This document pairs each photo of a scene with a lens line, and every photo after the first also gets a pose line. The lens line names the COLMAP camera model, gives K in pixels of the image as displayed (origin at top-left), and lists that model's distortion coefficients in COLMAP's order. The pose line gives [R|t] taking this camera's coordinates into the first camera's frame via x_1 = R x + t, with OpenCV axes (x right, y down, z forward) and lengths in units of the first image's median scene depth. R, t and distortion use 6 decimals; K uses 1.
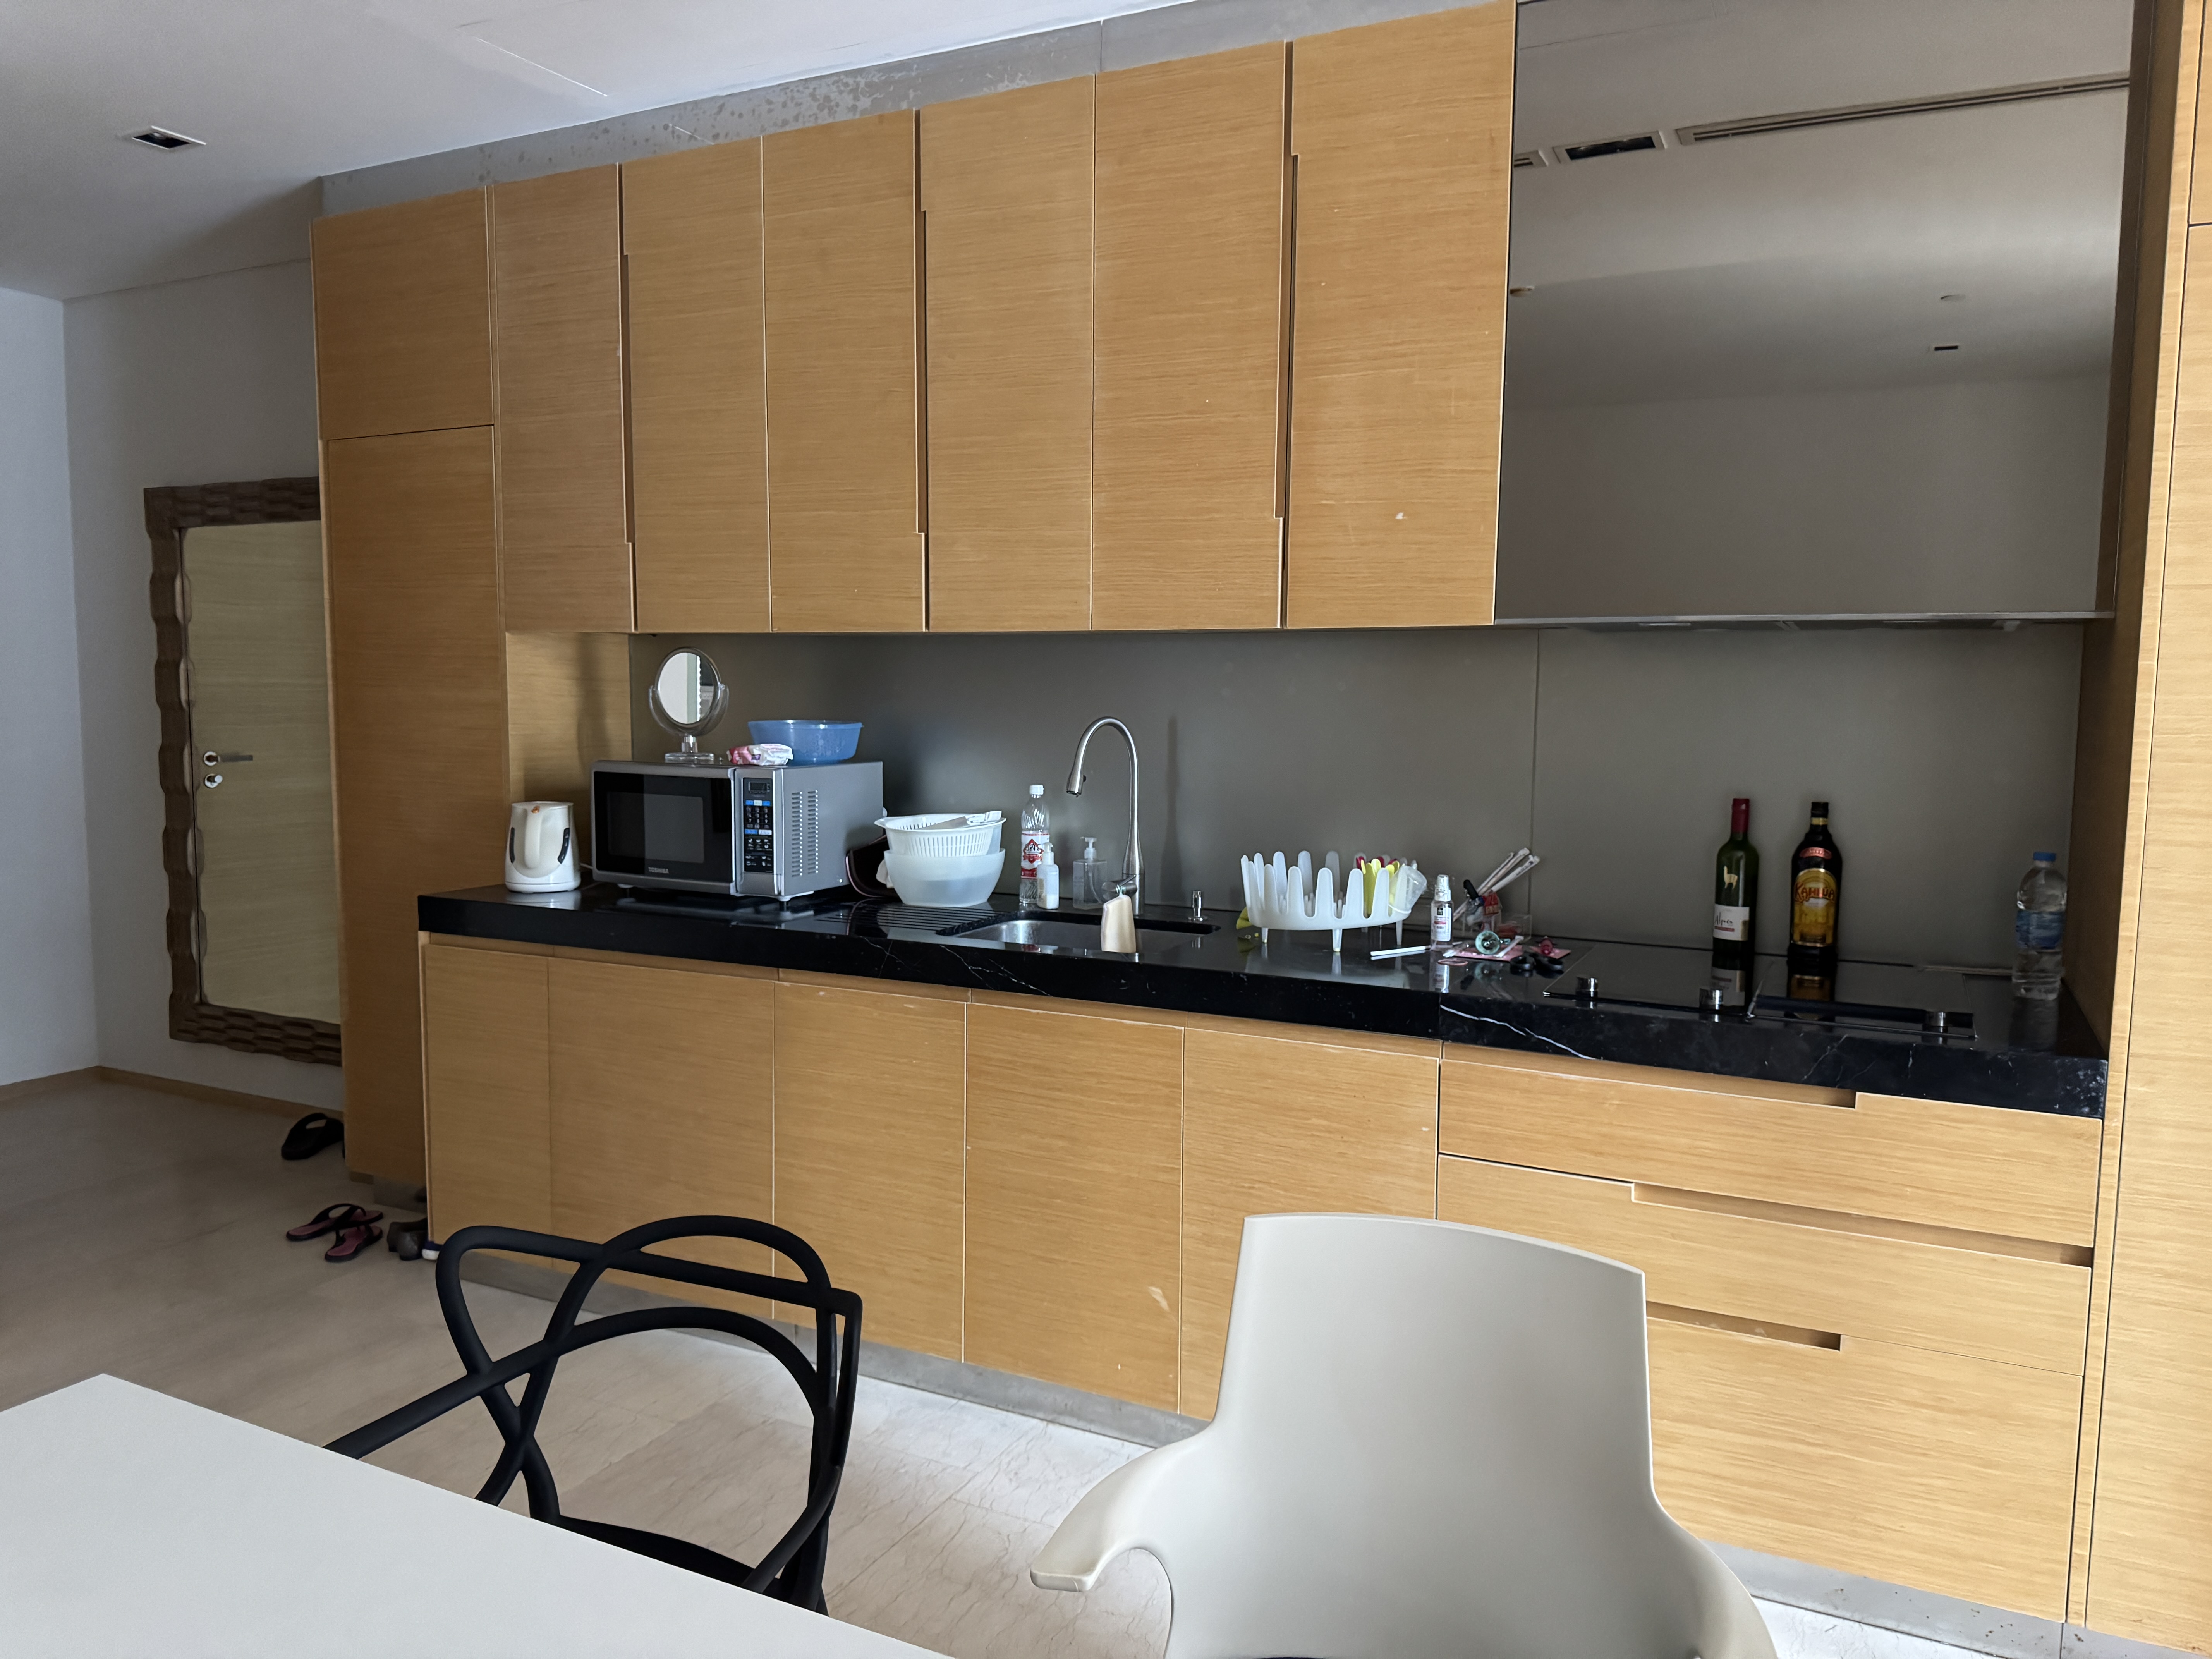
lens RADIAL K [[1614.4, 0, 1091.4], [0, 1614.4, 842.6], [0, 0, 1]] dist [0.003250, -0.062237]
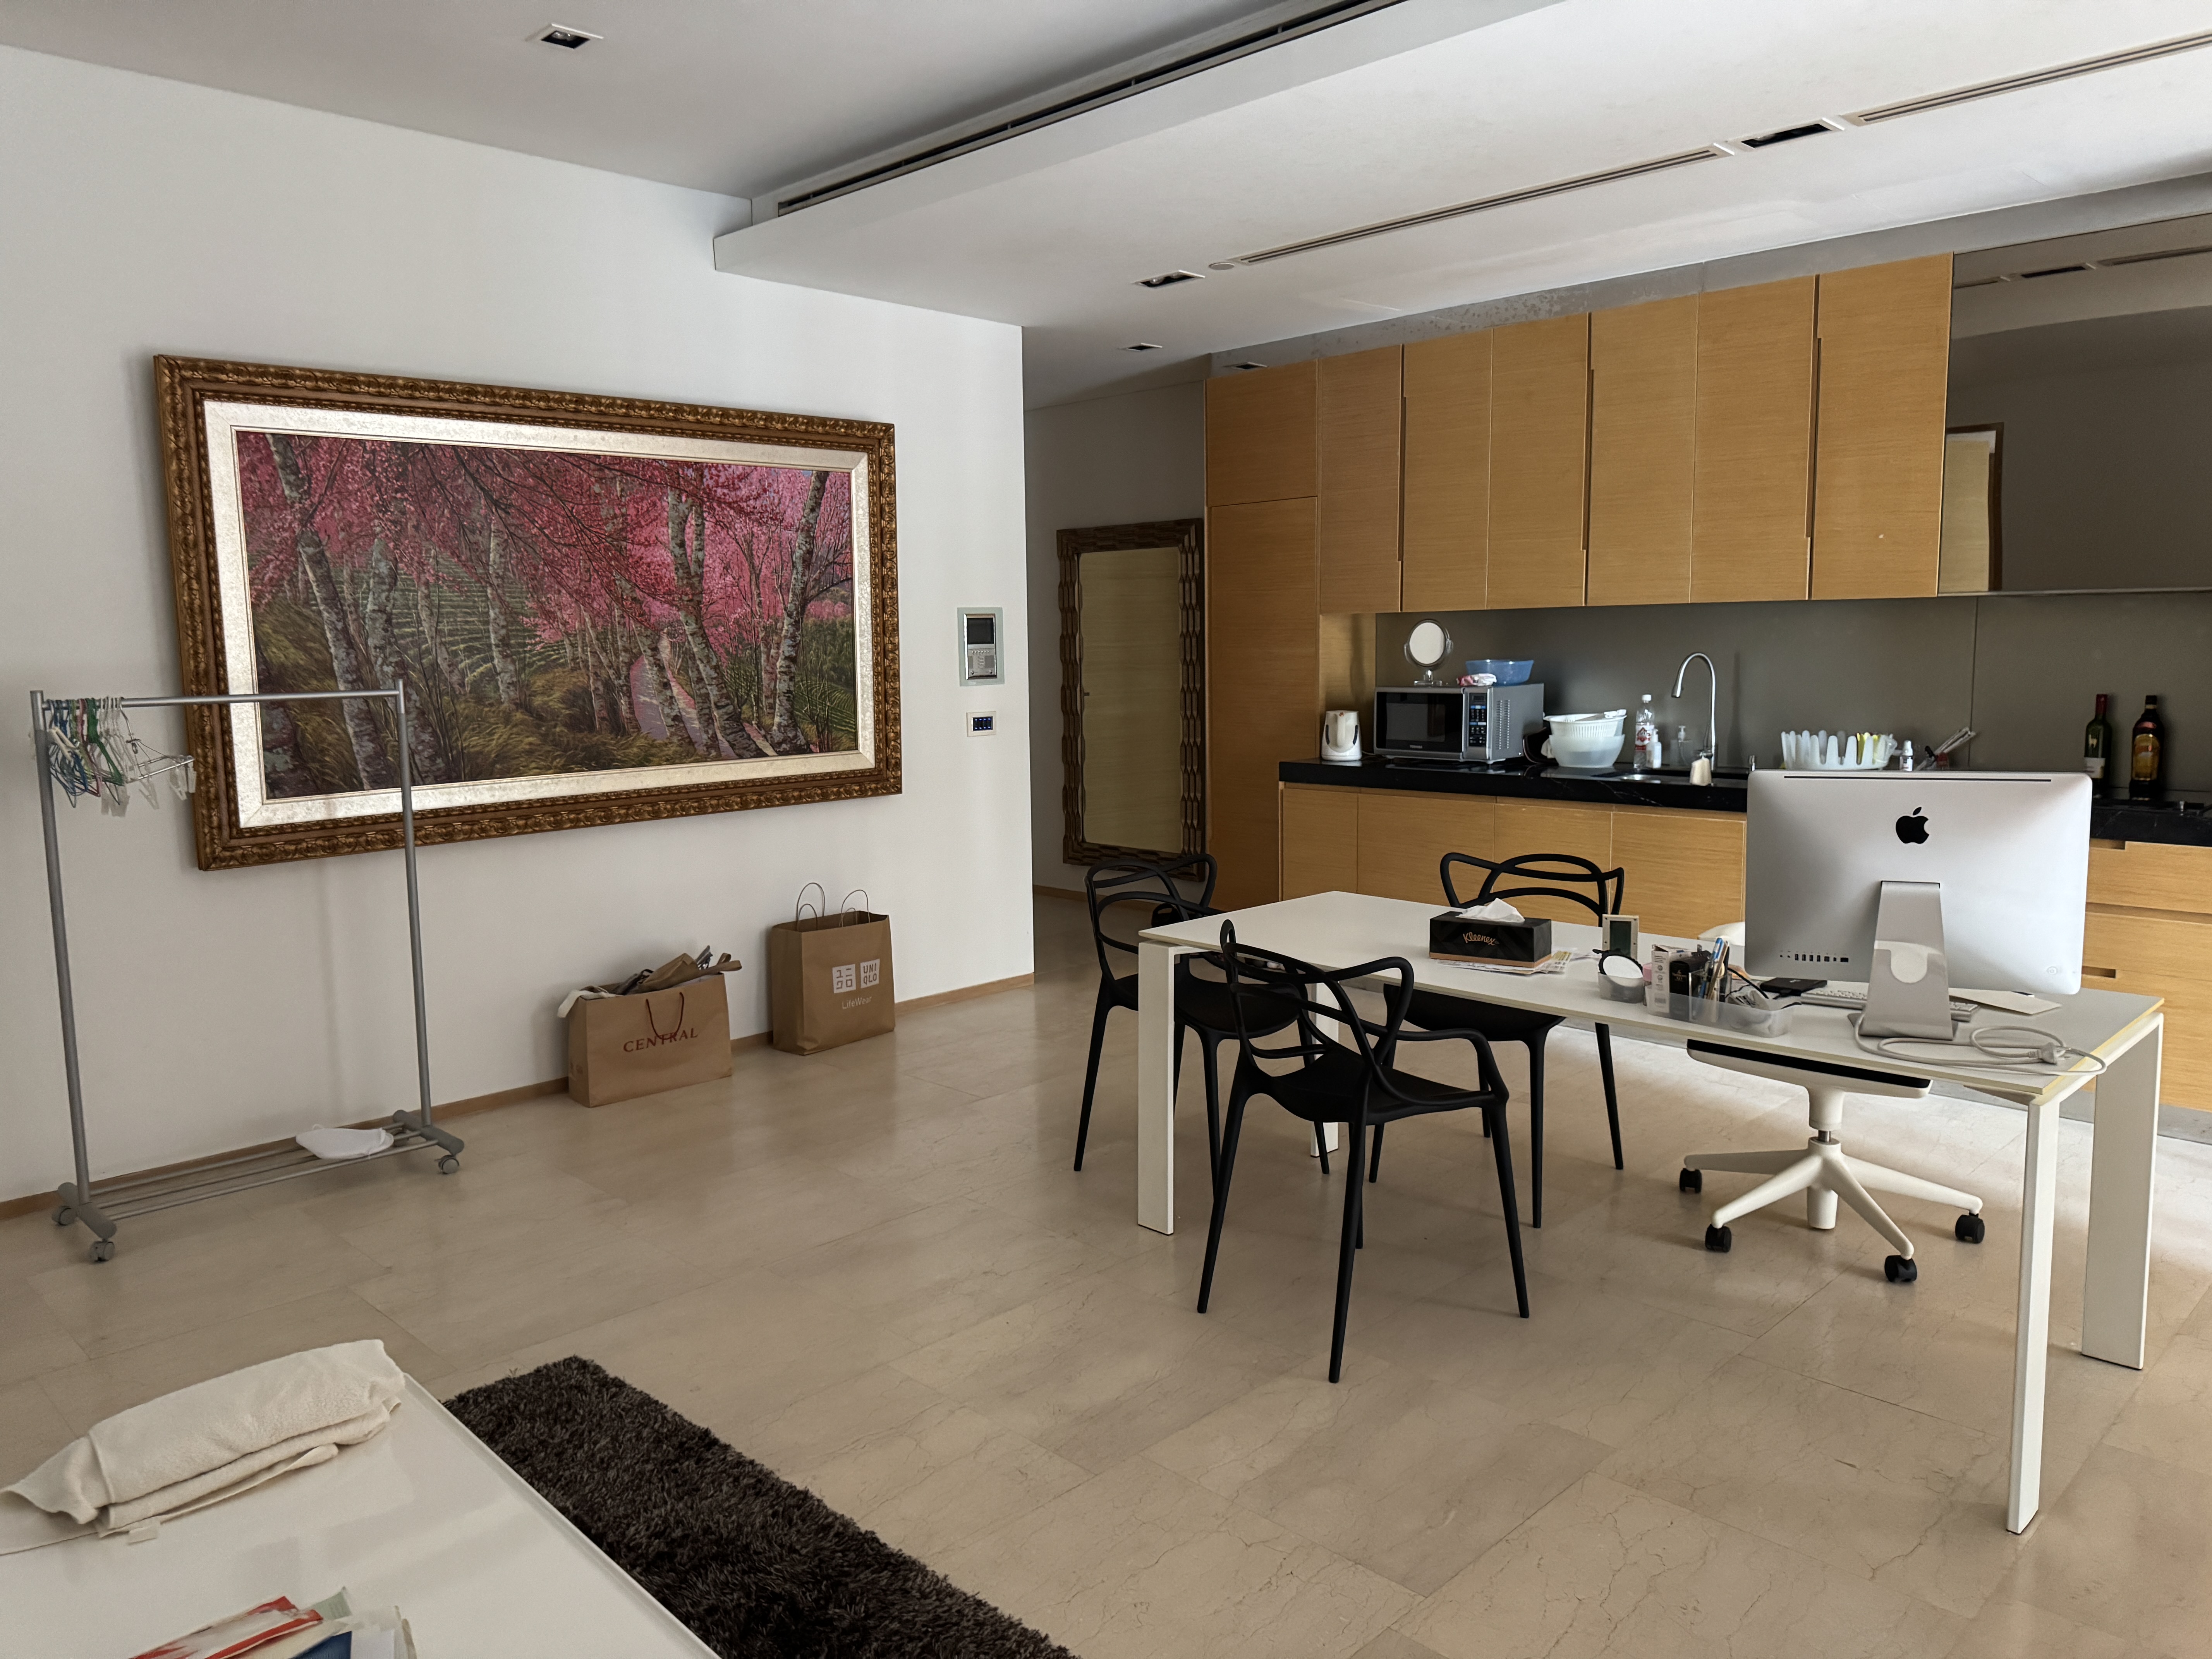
lens RADIAL K [[1614.4, 0, 982.1], [0, 1614.4, 860.4], [0, 0, 1]] dist [0.003250, -0.062237]
pose [[0.933139, 0.019985, -0.358959, -0.075537], [-0.005046, 0.999083, 0.042506, 0.069614], [0.359479, -0.037853, 0.932385, -0.829160]]
